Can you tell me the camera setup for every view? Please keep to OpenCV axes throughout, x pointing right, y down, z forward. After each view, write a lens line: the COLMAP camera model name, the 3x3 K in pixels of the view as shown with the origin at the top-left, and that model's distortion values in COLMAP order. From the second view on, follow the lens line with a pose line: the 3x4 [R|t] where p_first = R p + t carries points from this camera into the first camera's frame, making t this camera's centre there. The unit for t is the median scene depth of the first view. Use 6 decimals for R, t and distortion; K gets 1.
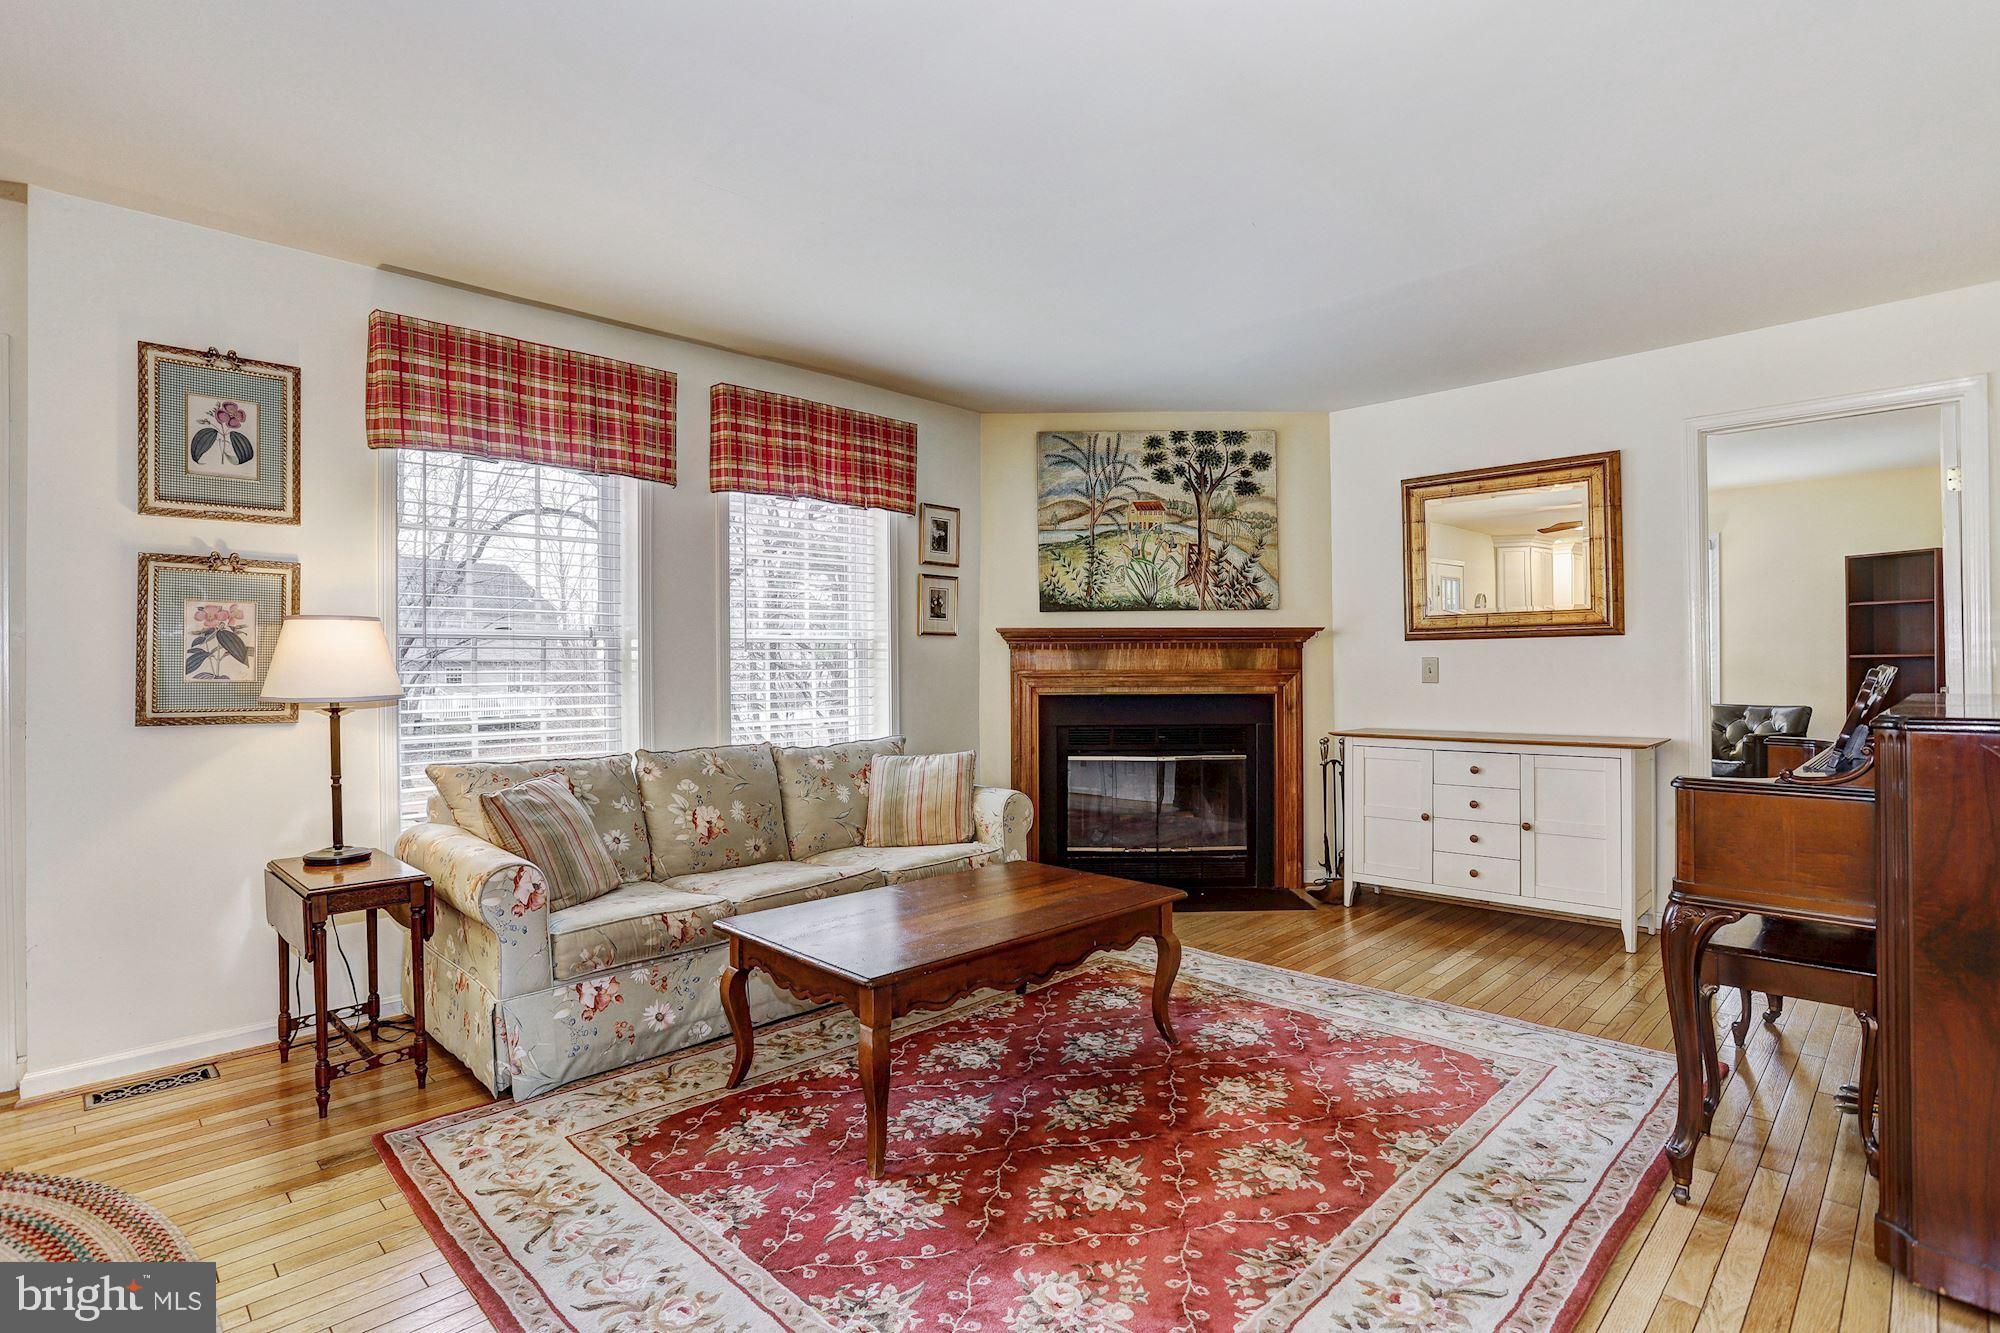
lens RADIAL K [[975.6, 0, 988.8], [0, 975.6, 661.3], [0, 0, 1]] dist [-0.047056, 0.018594]
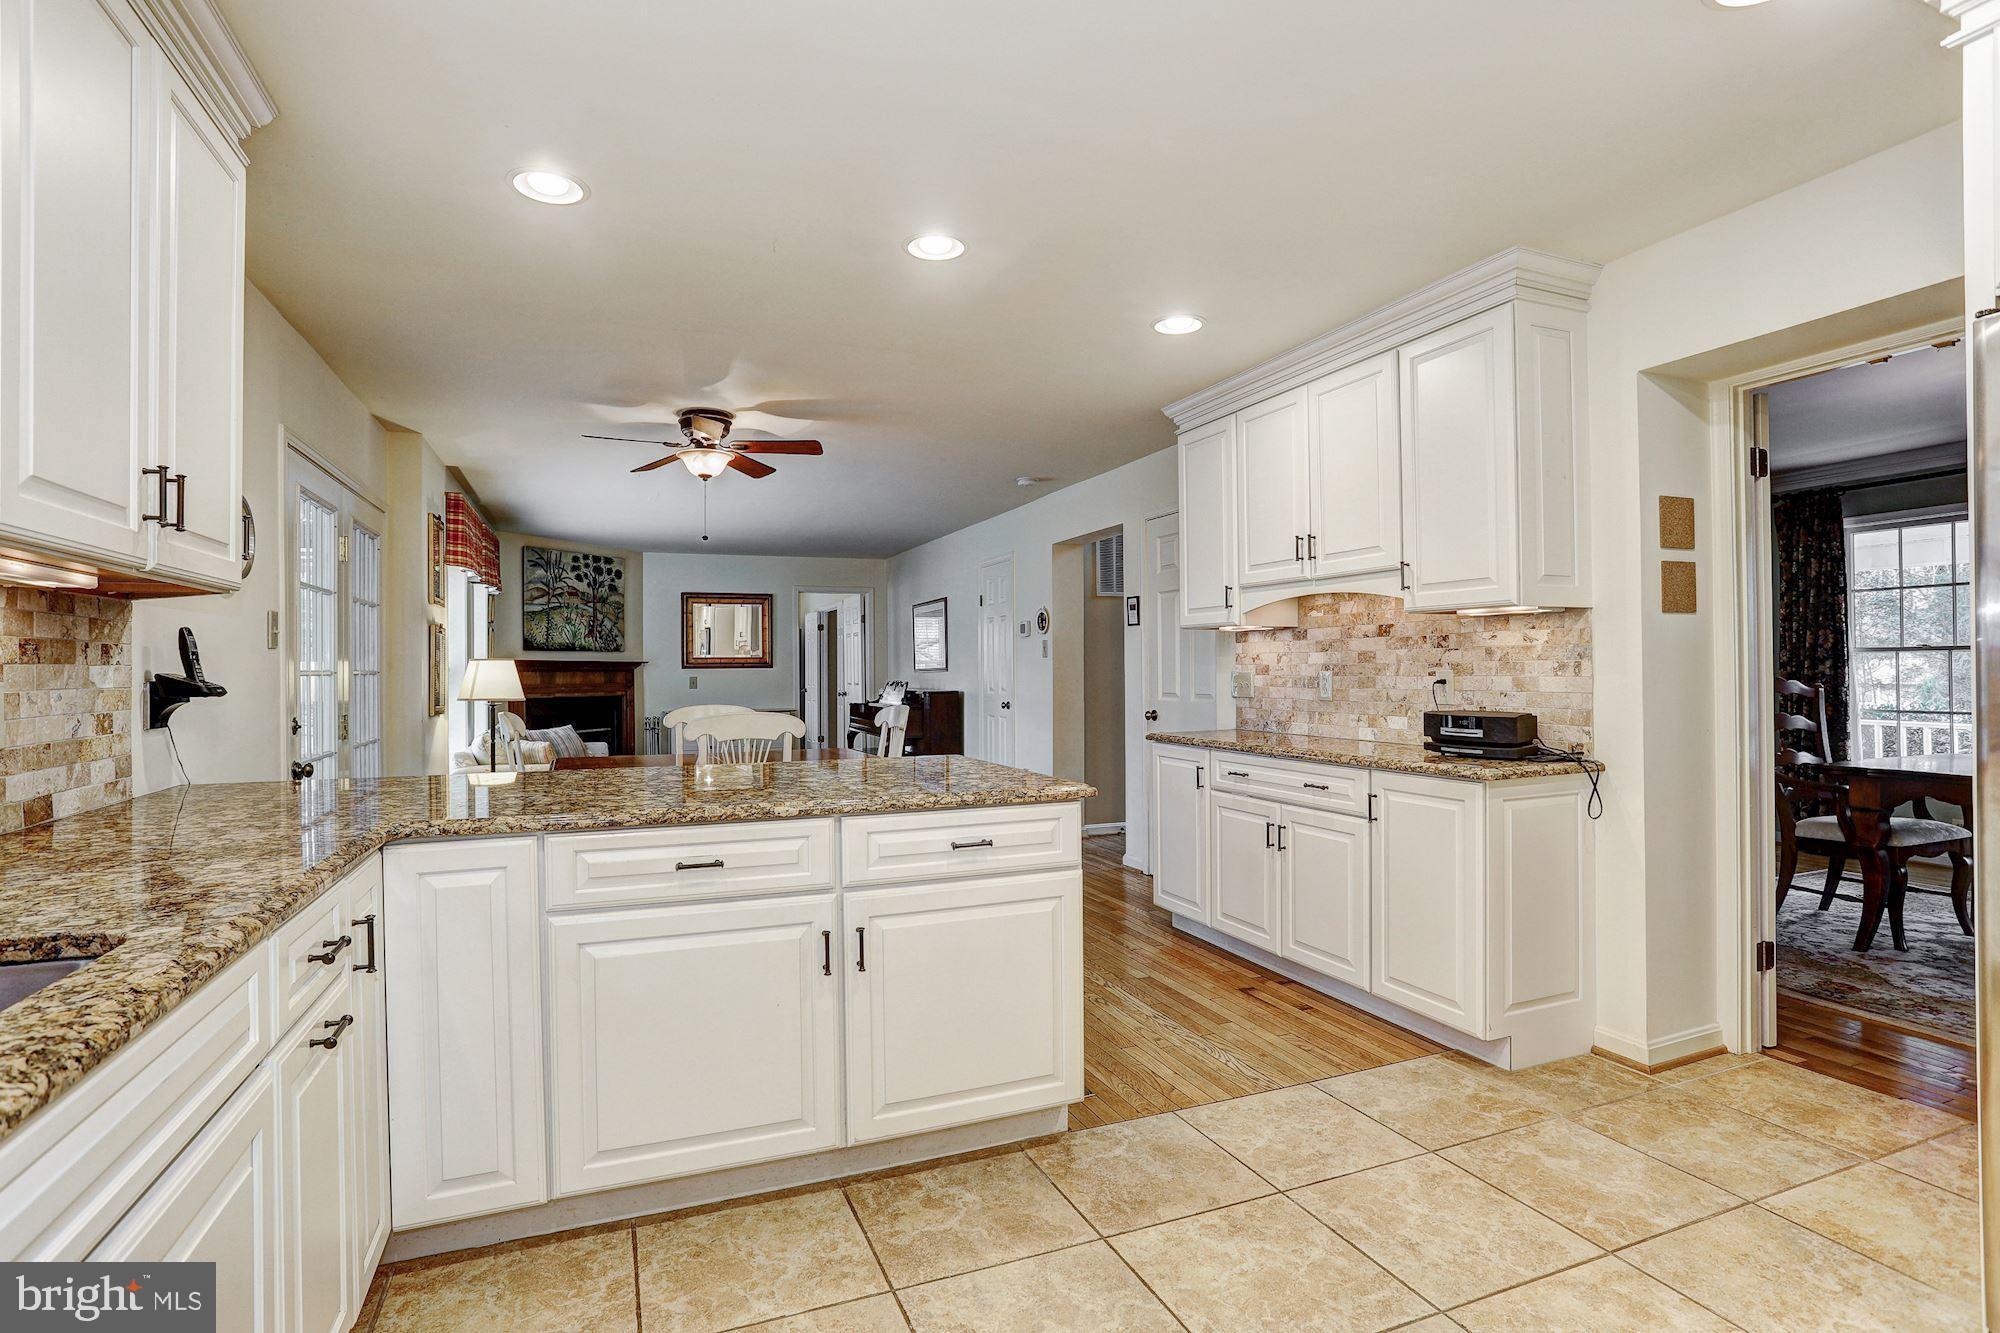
lens RADIAL K [[972.1, 0, 985.8], [0, 972.1, 665.6], [0, 0, 1]] dist [-0.055106, 0.025837]
pose [[0.384229, 0.009232, 0.923192, -1.200086], [0.001257, 0.999944, -0.010522, -0.005128], [-0.923237, 0.005203, 0.384196, -0.403057]]
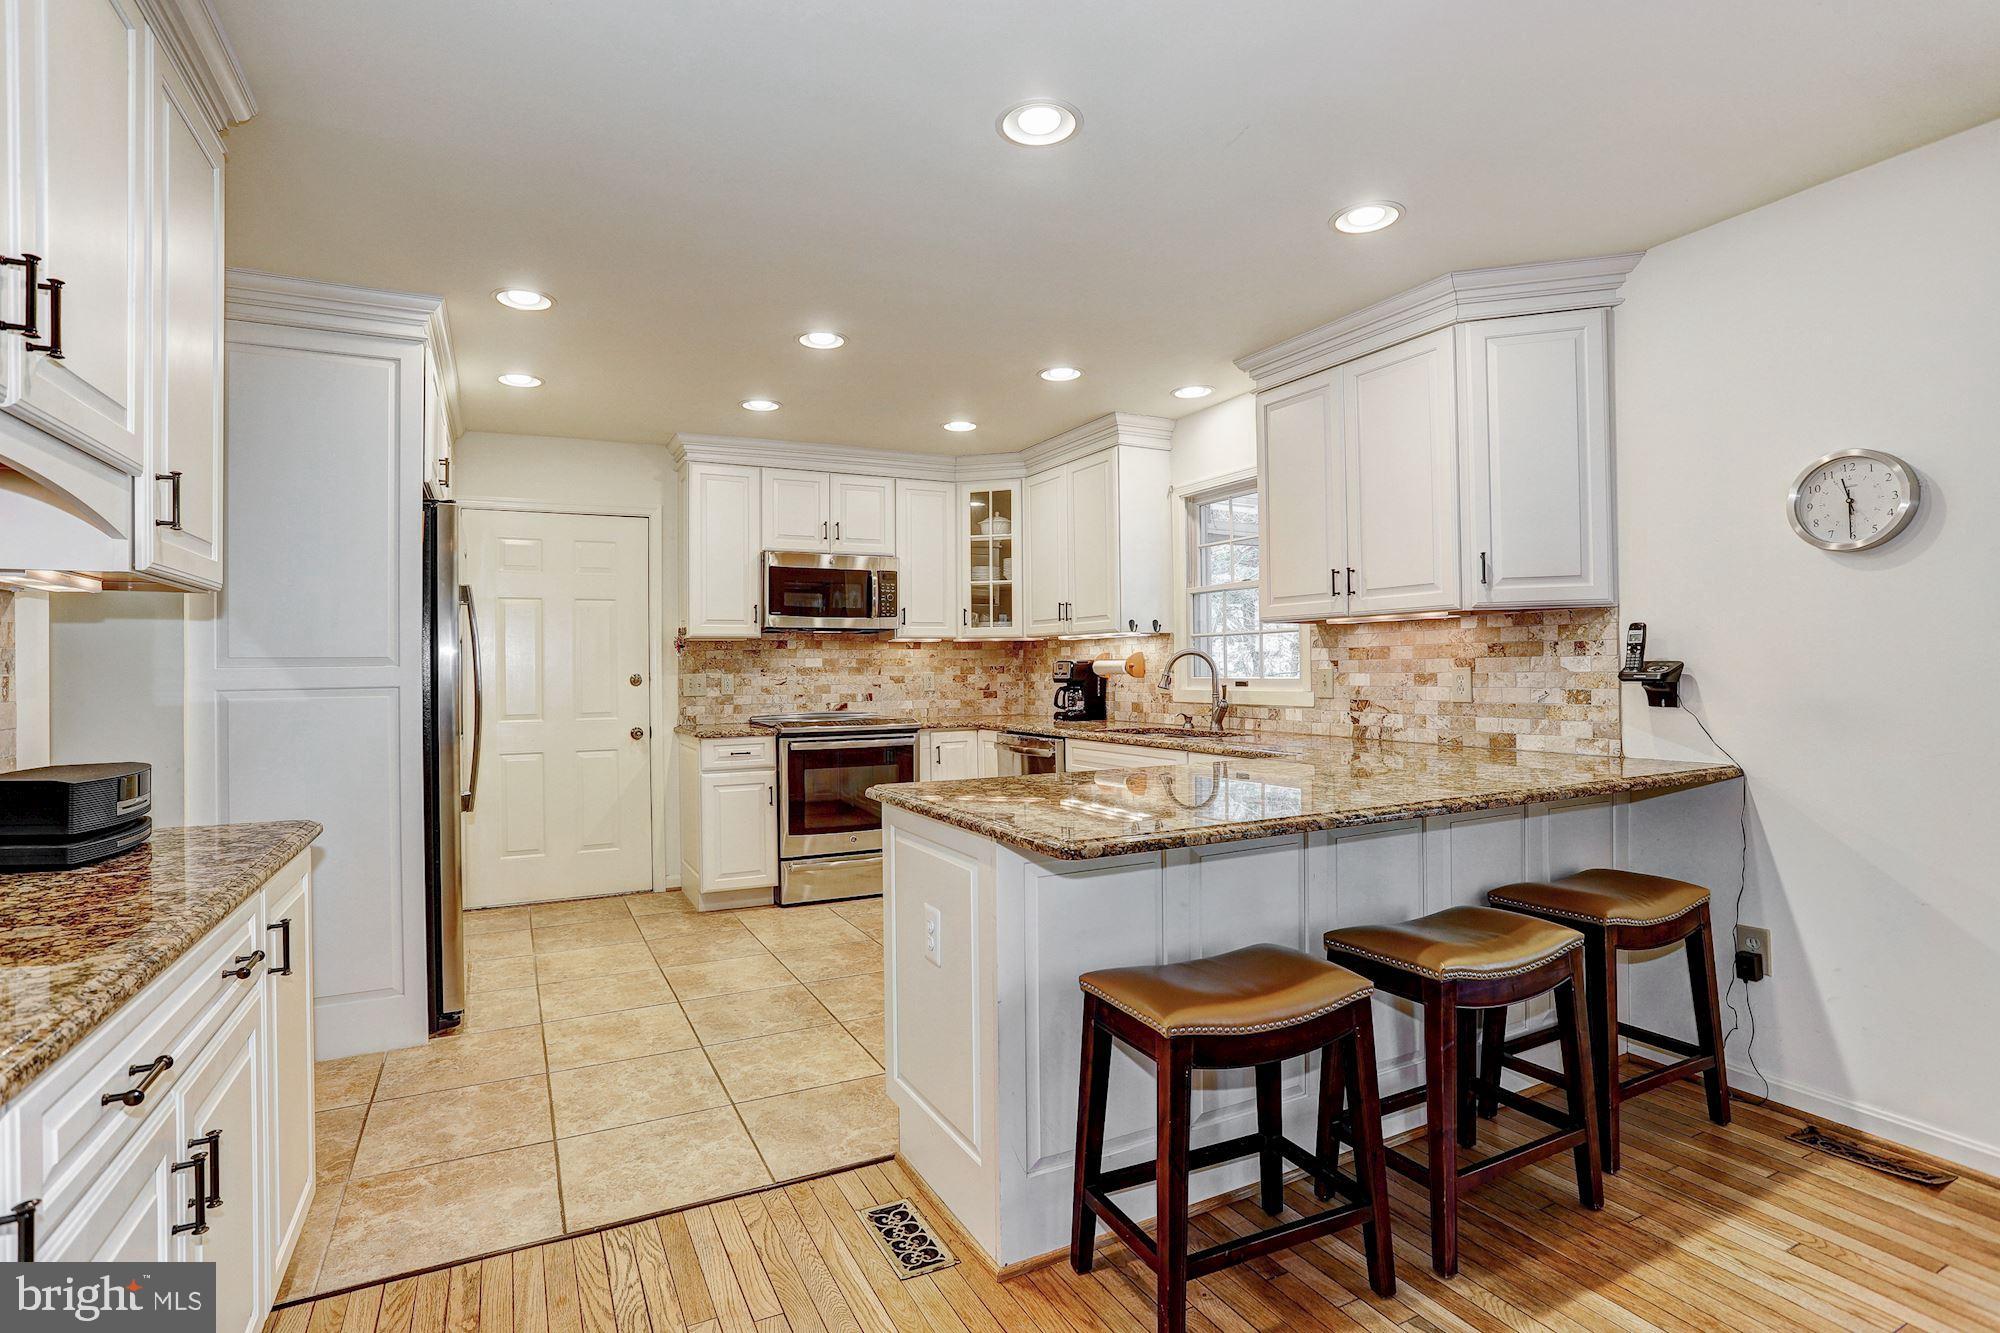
lens RADIAL K [[972.1, 0, 996.6], [0, 972.1, 664.2], [0, 0, 1]] dist [-0.055106, 0.025837]
pose [[-0.289005, 0.007786, -0.957296, -0.276626], [0.016481, 0.999859, 0.003157, -0.013004], [0.957186, -0.014864, -0.289093, -0.060848]]
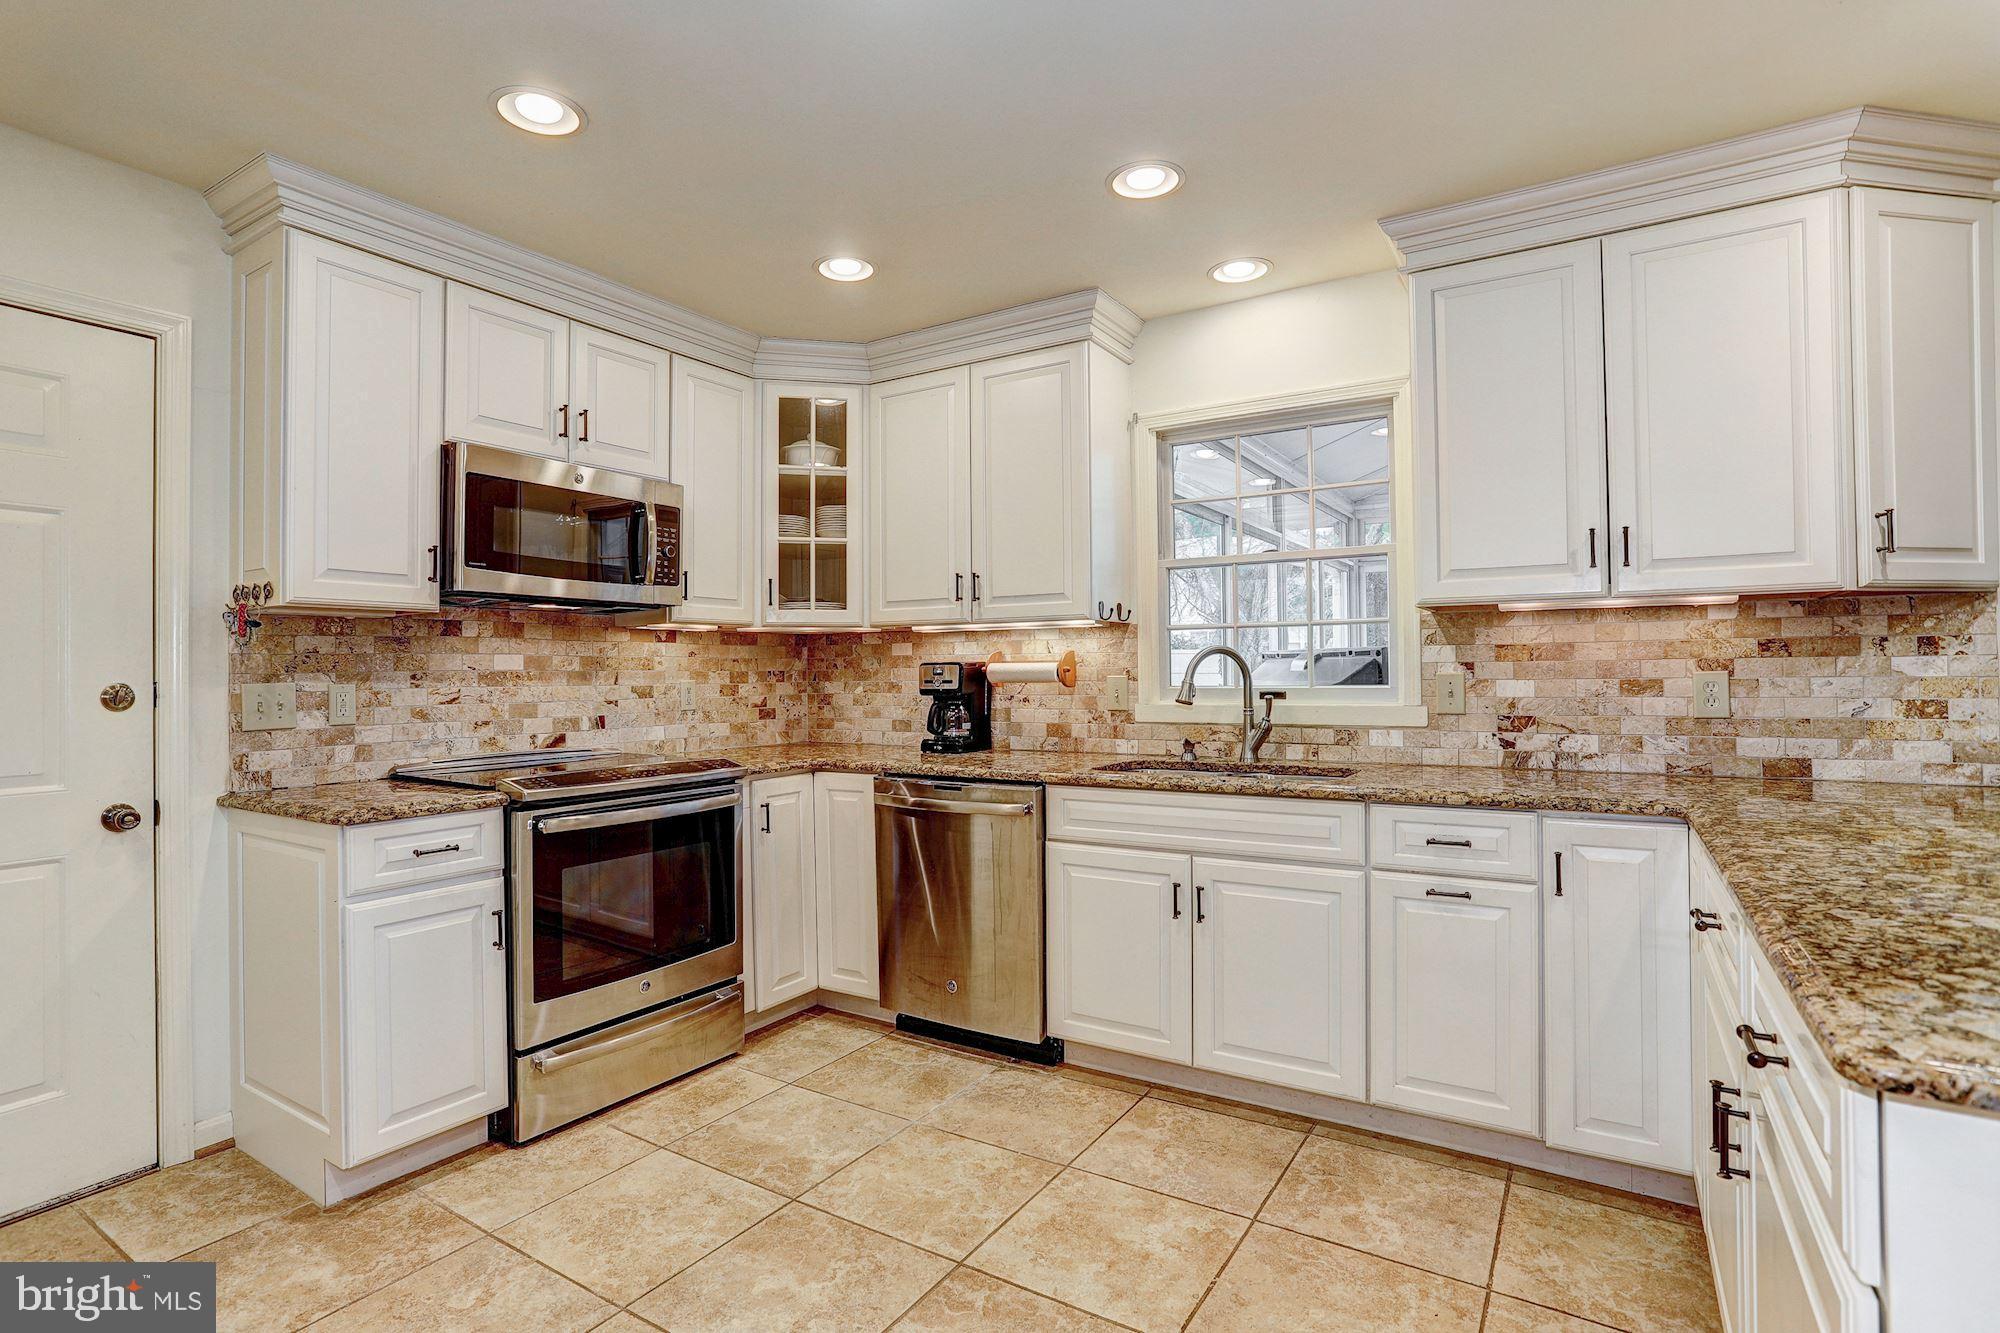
lens RADIAL K [[972.1, 0, 988.0], [0, 972.1, 661.2], [0, 0, 1]] dist [-0.055106, 0.025837]
pose [[0.231435, -0.005219, -0.972836, -0.622890], [0.009928, 0.999946, -0.003002, -0.010722], [0.972800, -0.008964, 0.231474, -0.432776]]
